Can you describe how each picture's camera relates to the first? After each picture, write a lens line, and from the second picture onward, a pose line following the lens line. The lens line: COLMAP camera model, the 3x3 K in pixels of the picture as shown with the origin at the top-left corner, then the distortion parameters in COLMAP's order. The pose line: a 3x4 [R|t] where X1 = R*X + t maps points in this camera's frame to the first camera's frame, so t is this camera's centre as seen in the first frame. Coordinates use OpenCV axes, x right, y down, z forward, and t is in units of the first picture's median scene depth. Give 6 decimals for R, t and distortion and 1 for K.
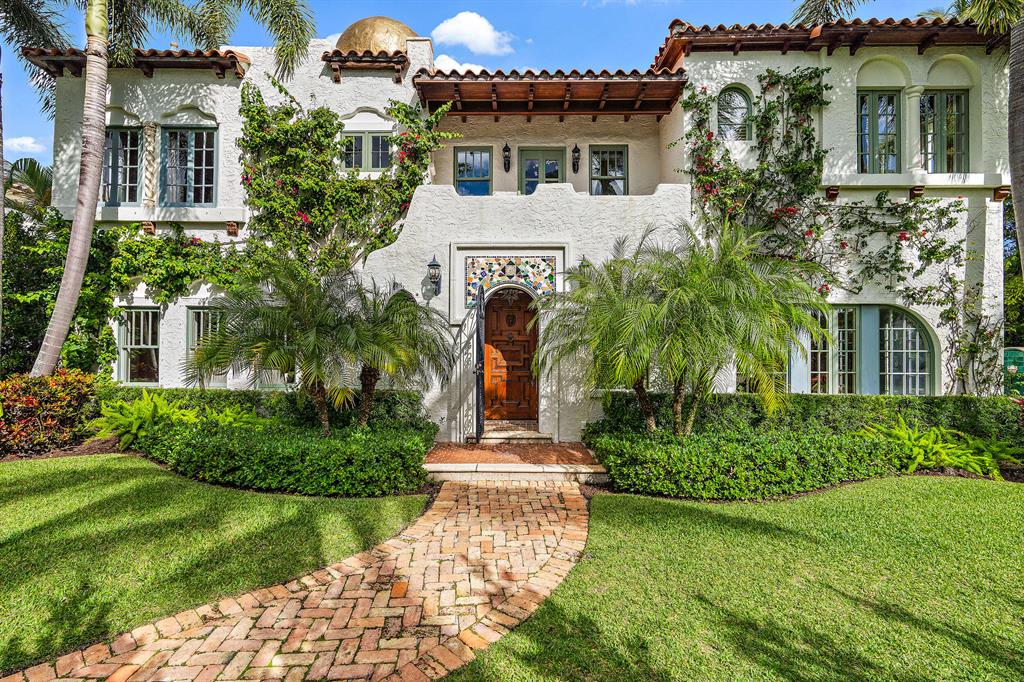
lens RADIAL K [[470.6, 0, 511.8], [0, 470.6, 335.4], [0, 0, 1]] dist [-0.003501, 0.000913]
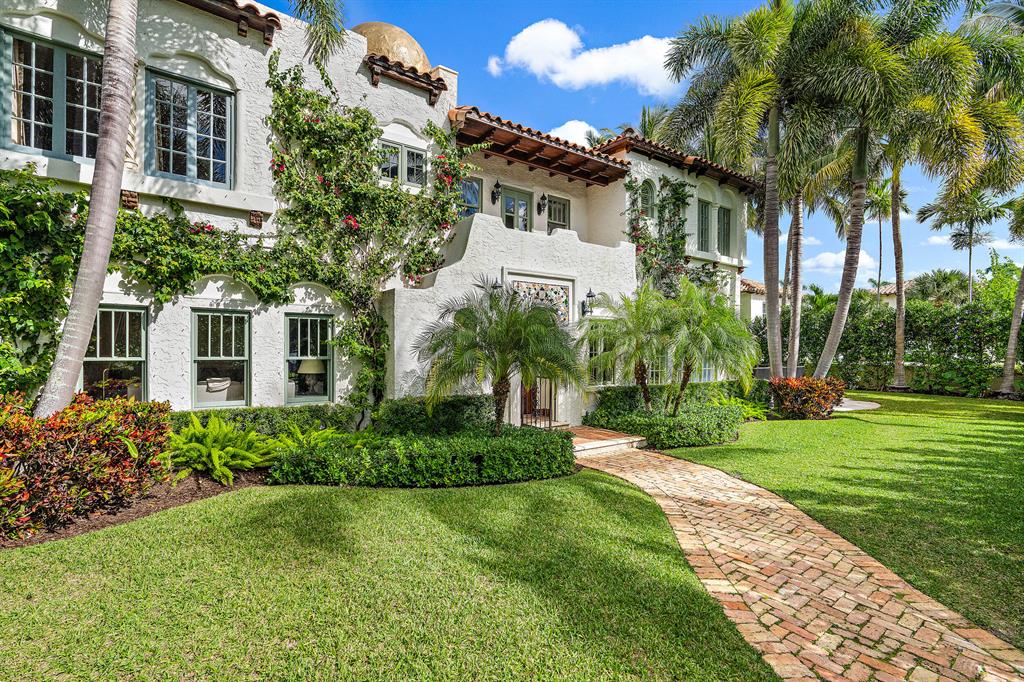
lens RADIAL K [[470.6, 0, 507.8], [0, 470.6, 348.1], [0, 0, 1]] dist [-0.003501, 0.000913]
pose [[0.806379, -0.000425, 0.591399, -0.732890], [-0.015072, 0.999660, 0.021270, -0.018818], [-0.591207, -0.026065, 0.806099, 0.035326]]
